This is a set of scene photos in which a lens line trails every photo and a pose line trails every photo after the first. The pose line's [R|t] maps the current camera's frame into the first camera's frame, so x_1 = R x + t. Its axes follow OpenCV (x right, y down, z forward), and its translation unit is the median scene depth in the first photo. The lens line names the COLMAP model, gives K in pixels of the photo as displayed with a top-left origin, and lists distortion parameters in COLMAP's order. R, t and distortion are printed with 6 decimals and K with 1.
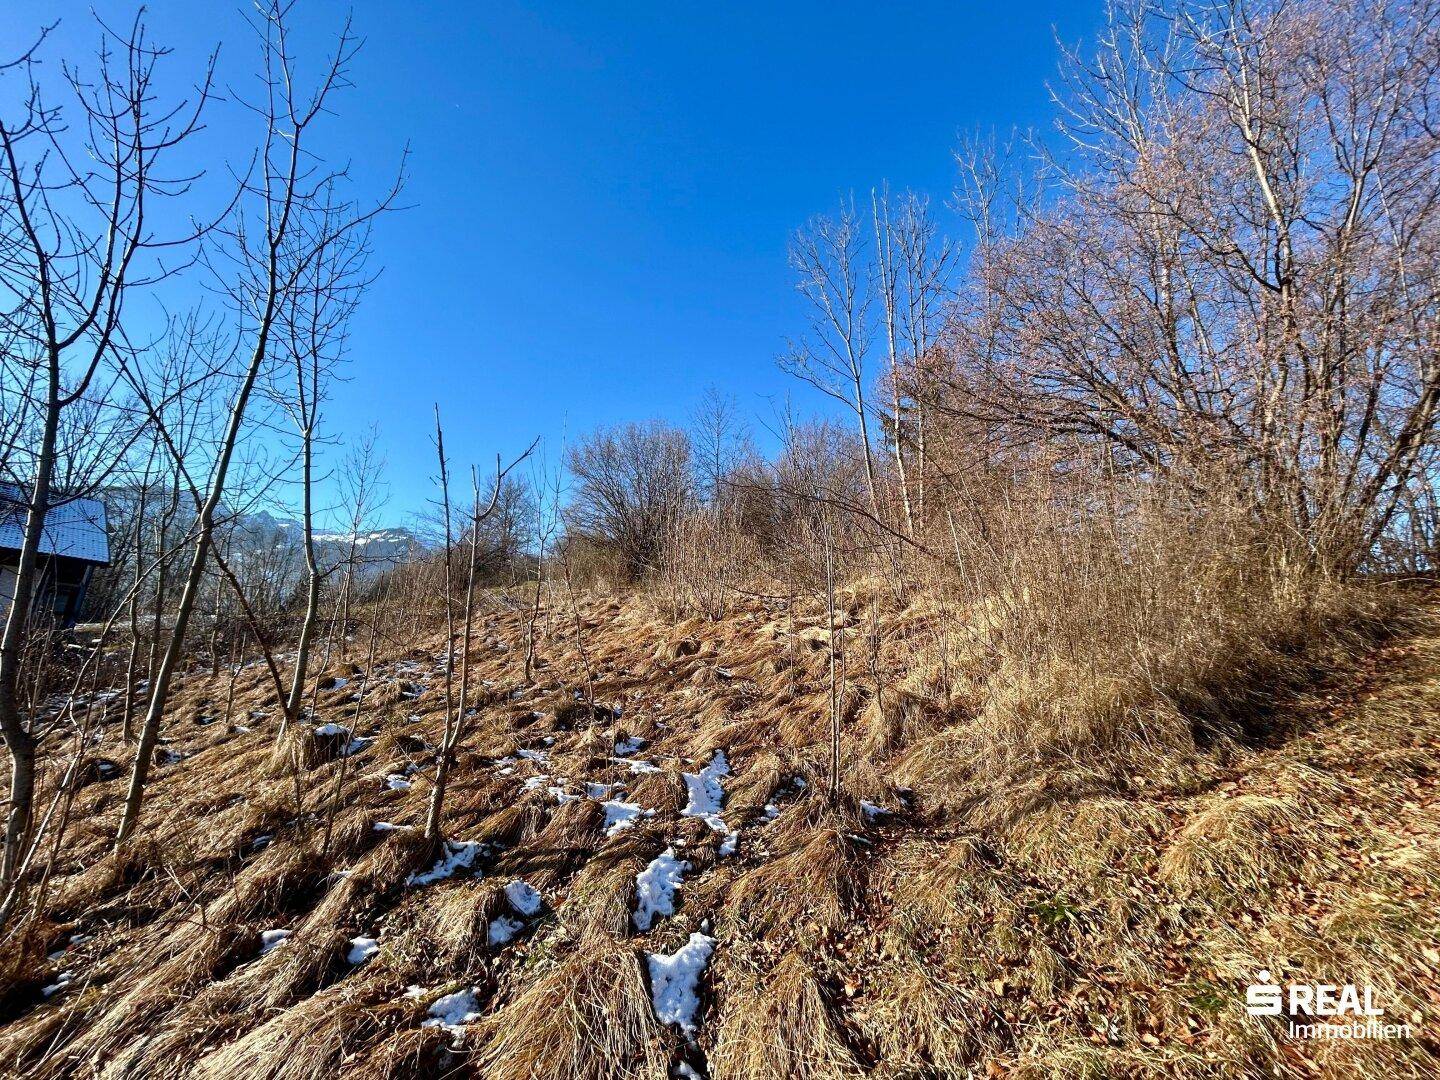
lens RADIAL K [[579.4, 0, 719.5], [0, 579.4, 539.9], [0, 0, 1]] dist [-0.002833, 0.000241]
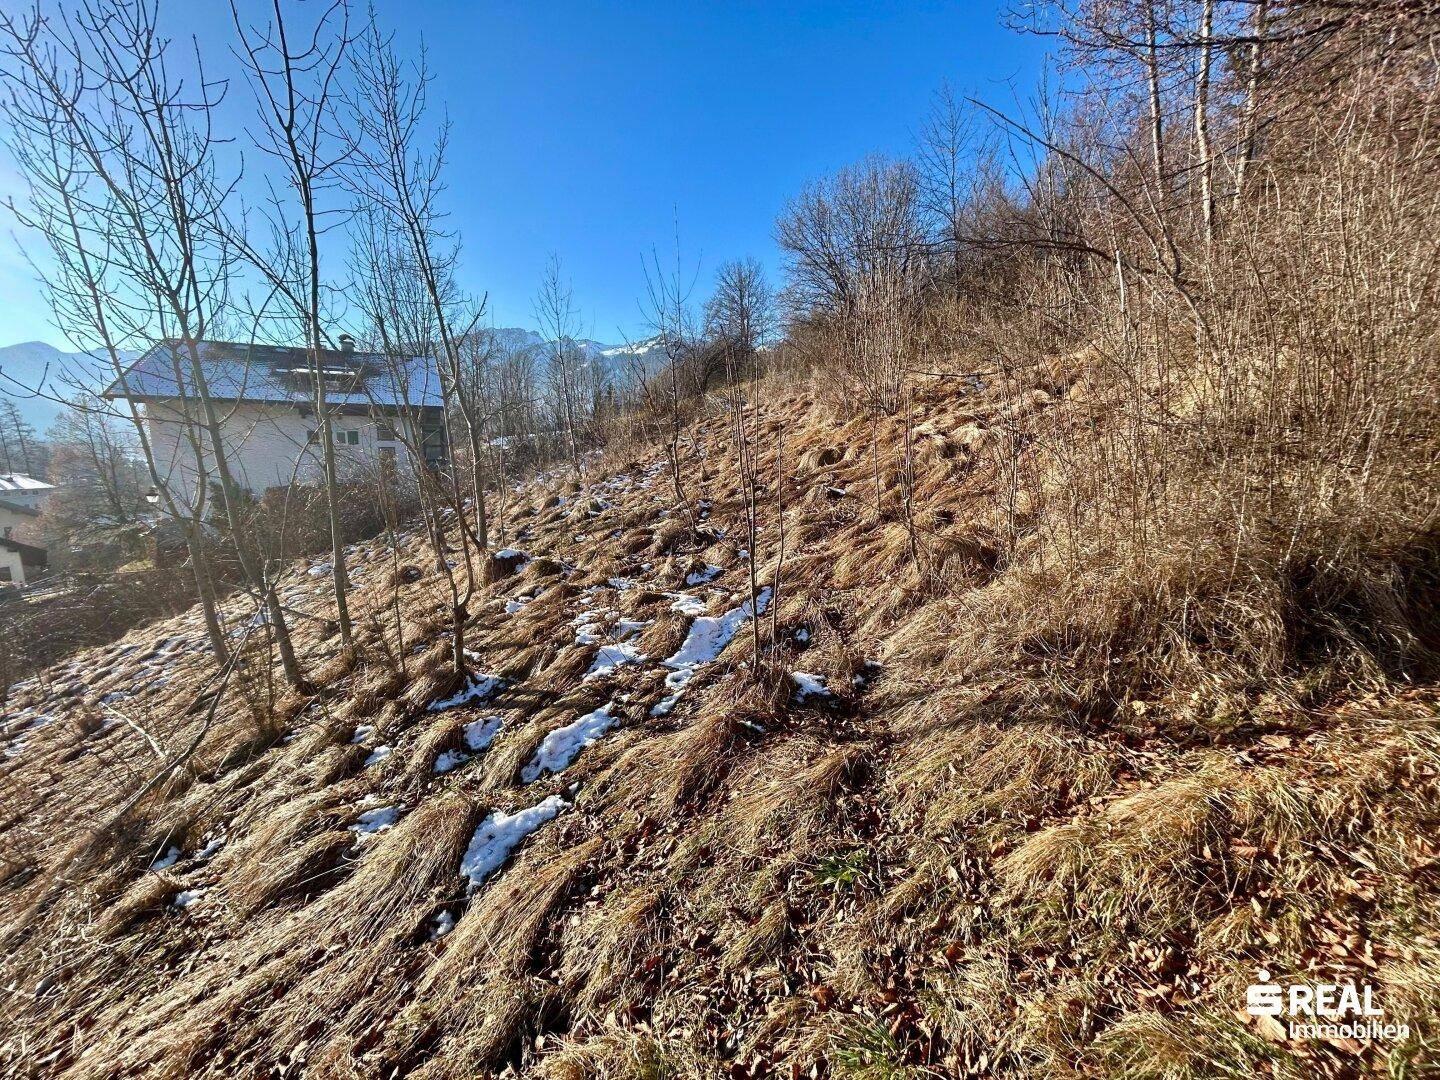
lens RADIAL K [[579.4, 0, 720.3], [0, 579.4, 541.2], [0, 0, 1]] dist [-0.002833, 0.000241]
pose [[0.898375, -0.001849, -0.439226, 0.355670], [0.163767, 0.929293, 0.331050, -0.043687], [0.407557, -0.369338, 0.835157, 0.184553]]
